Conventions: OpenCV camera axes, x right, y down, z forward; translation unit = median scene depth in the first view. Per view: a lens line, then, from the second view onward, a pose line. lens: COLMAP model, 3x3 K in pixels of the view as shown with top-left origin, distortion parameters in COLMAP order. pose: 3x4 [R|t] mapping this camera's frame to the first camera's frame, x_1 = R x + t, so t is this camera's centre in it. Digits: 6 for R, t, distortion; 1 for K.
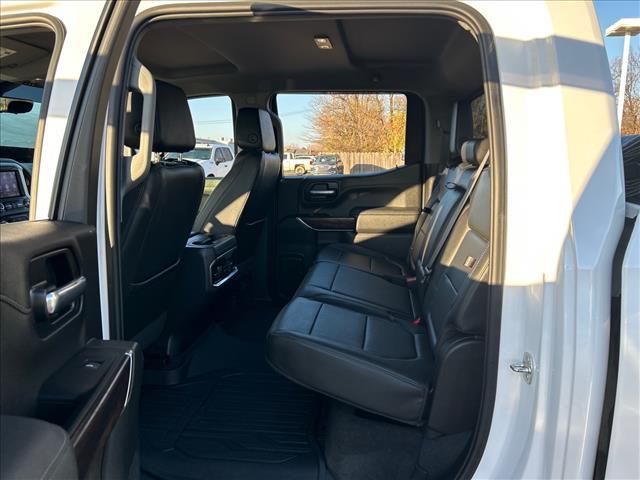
lens RADIAL K [[493.5, 0, 321.6], [0, 493.5, 240.4], [0, 0, 1]] dist [0.030643, -0.029488]
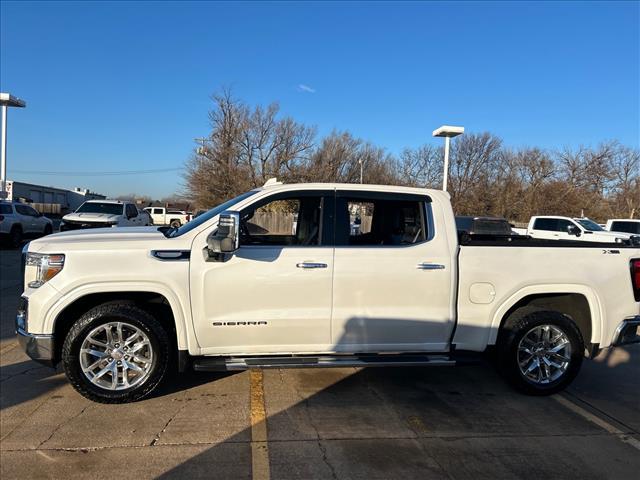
lens RADIAL K [[493.5, 0, 320.0], [0, 493.5, 237.1], [0, 0, 1]] dist [0.030643, -0.029488]
pose [[0.957660, 0.026295, 0.286700, -0.043772], [0.008245, 0.992907, -0.118607, 0.008635], [-0.287785, 0.115949, 0.950650, -0.068062]]
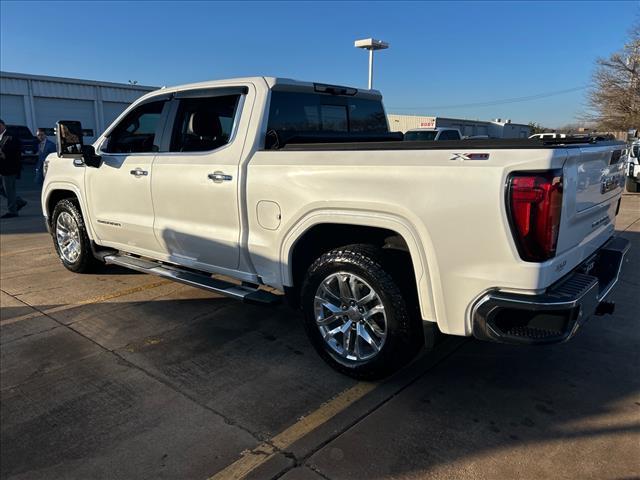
lens RADIAL K [[493.5, 0, 322.2], [0, 493.5, 242.2], [0, 0, 1]] dist [0.030643, -0.029488]
pose [[0.834282, 0.108149, -0.540626, 0.108869], [-0.087940, 0.994121, 0.063161, 0.006272], [0.544279, -0.005152, 0.838889, -0.026285]]
